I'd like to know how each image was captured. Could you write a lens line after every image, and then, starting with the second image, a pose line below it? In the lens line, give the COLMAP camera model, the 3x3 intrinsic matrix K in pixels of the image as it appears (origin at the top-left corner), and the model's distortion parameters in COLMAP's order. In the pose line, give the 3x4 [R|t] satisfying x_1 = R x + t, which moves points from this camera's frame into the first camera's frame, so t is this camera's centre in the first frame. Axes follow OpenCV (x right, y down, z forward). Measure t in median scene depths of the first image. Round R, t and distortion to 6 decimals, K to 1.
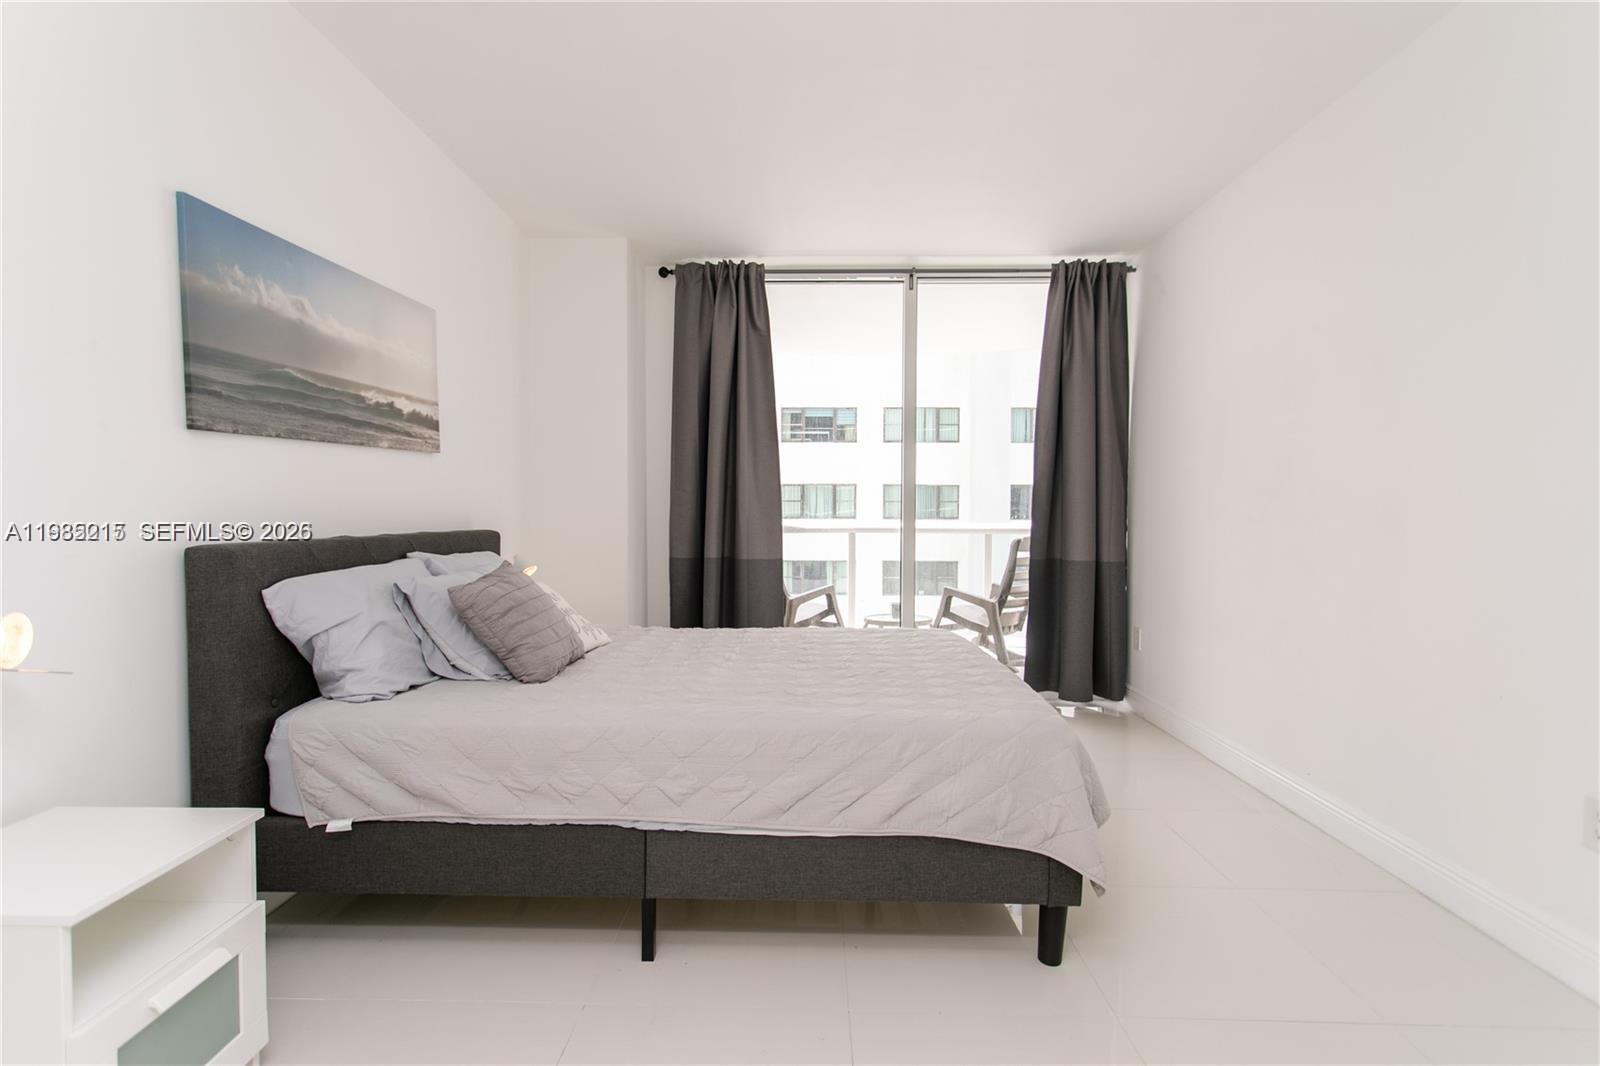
lens RADIAL K [[768.5, 0, 800.0], [0, 768.5, 533.0], [0, 0, 1]] dist [0.001506, -0.000842]
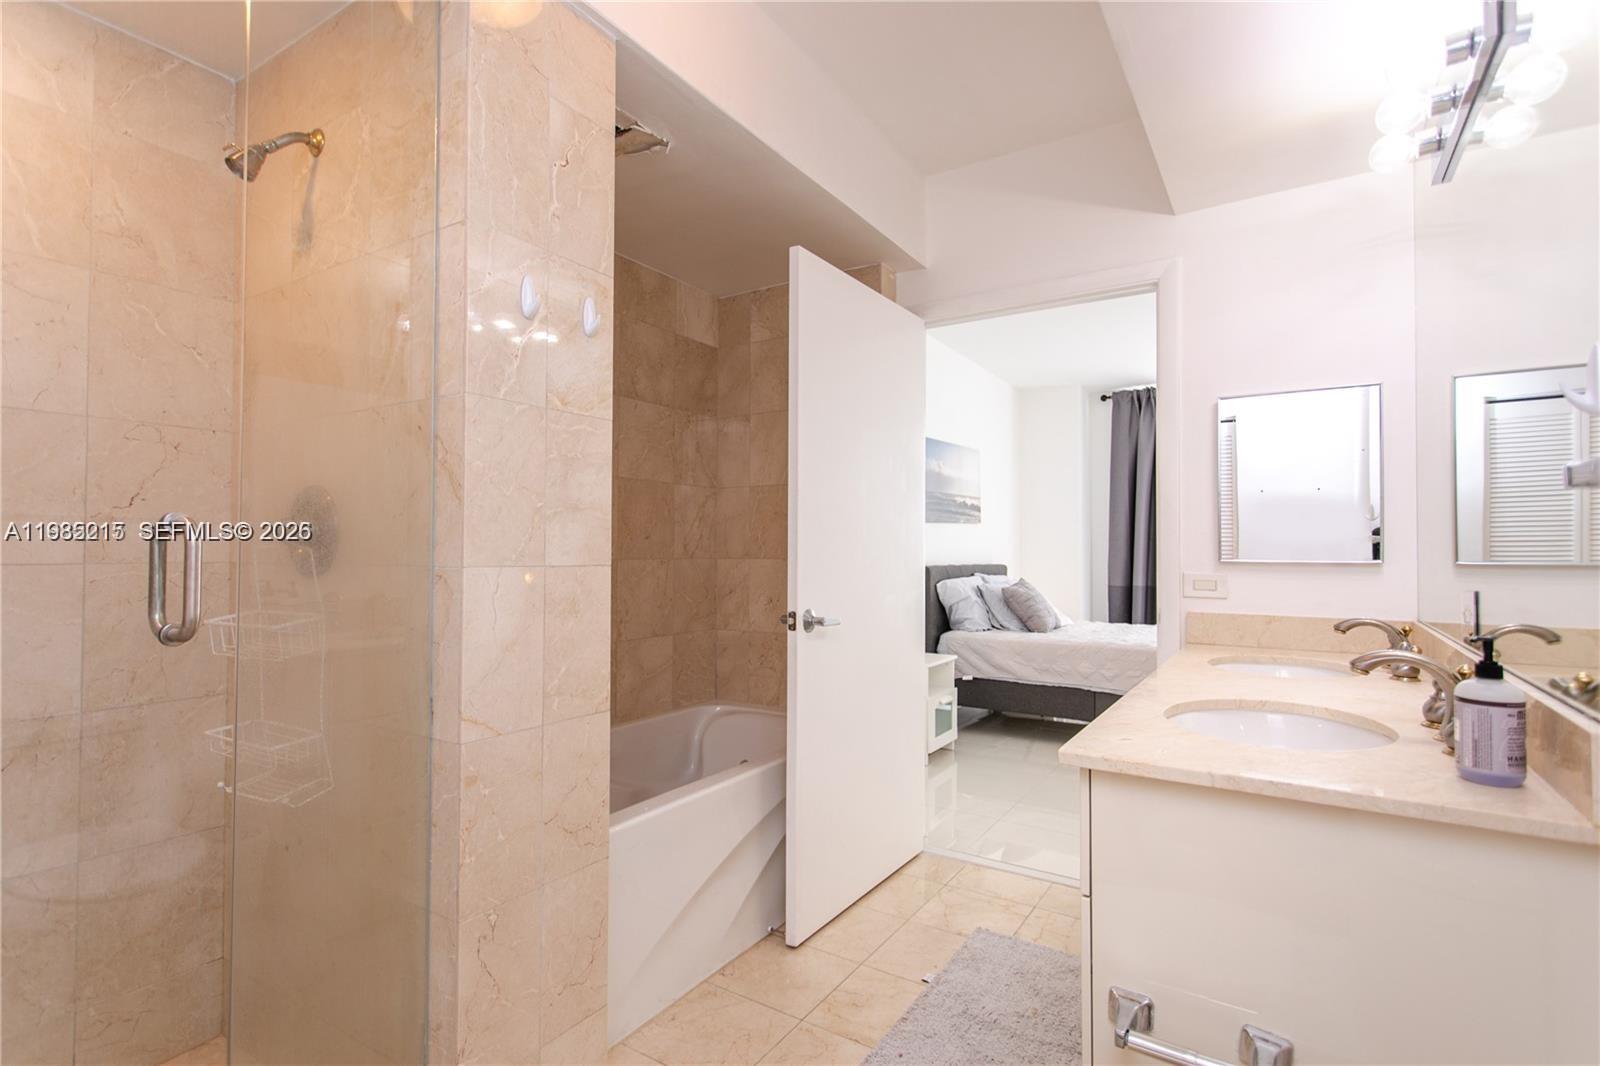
lens RADIAL K [[768.5, 0, 800.0], [0, 768.5, 533.0], [0, 0, 1]] dist [0.001506, -0.000842]
pose [[0.850784, -0.009057, -0.525437, 0.190756], [-0.020168, 0.998552, -0.049869, 0.030571], [0.525128, 0.053025, 0.849370, -1.052186]]
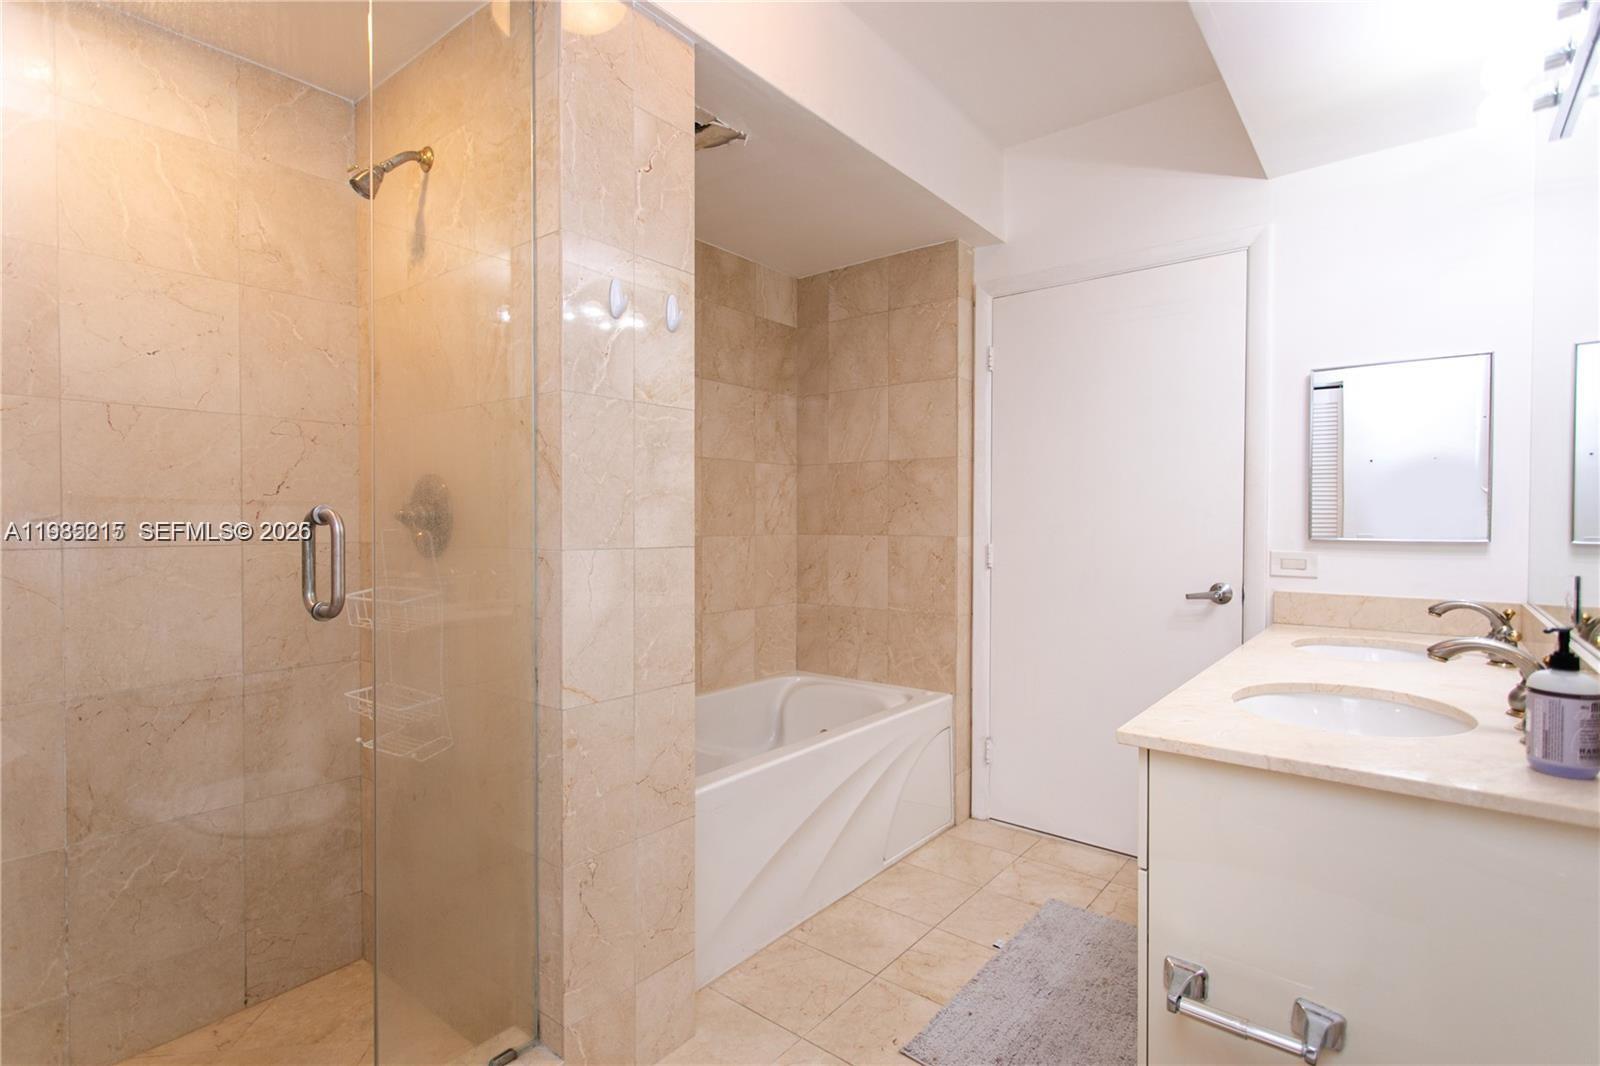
lens RADIAL K [[753.9, 0, 800.0], [0, 753.9, 533.0], [0, 0, 1]] dist [-0.000343, -0.000215]
pose [[0.791748, 0.006775, -0.610810, 0.236700], [-0.020663, 0.999663, -0.015696, 0.012087], [0.610498, 0.025048, 0.791622, -1.091478]]
